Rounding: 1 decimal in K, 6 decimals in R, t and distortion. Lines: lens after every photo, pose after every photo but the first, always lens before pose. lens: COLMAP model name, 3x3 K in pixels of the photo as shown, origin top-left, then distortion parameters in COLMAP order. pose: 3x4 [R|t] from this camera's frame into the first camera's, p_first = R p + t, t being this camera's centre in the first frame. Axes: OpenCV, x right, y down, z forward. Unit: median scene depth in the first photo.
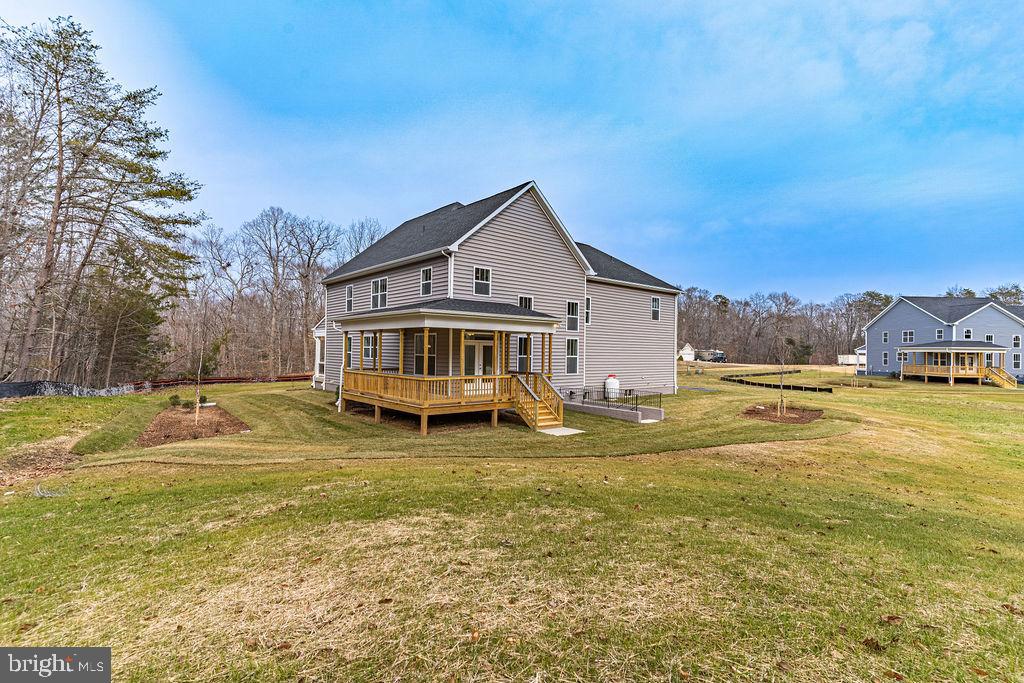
lens RADIAL K [[488.8, 0, 512.0], [0, 488.8, 341.5], [0, 0, 1]] dist [0.004469, 0.000539]
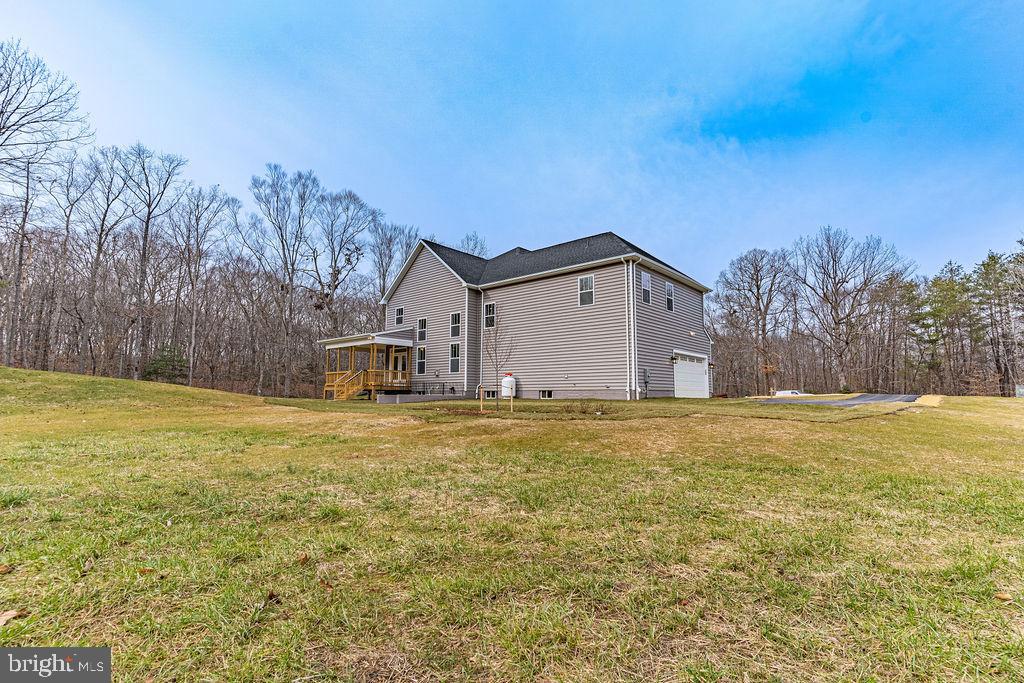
lens RADIAL K [[488.8, 0, 512.0], [0, 488.8, 341.5], [0, 0, 1]] dist [0.004469, 0.000539]
pose [[0.140190, -0.132512, -0.981217, 1.390243], [0.011862, 0.991157, -0.132160, 0.157461], [0.990054, 0.006888, 0.140523, 1.018926]]
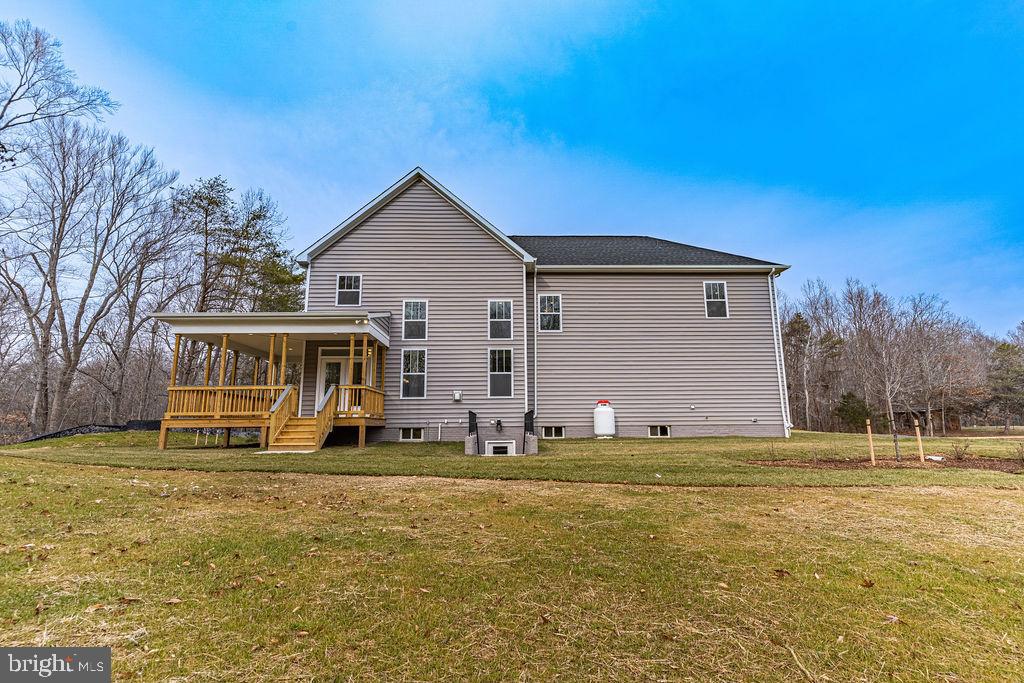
lens RADIAL K [[488.8, 0, 512.0], [0, 488.8, 341.5], [0, 0, 1]] dist [0.004469, 0.000539]
pose [[0.776018, -0.139064, -0.615189, 0.625947], [0.031959, 0.982807, -0.181851, 0.124463], [0.629901, 0.121459, 0.767120, 0.462056]]
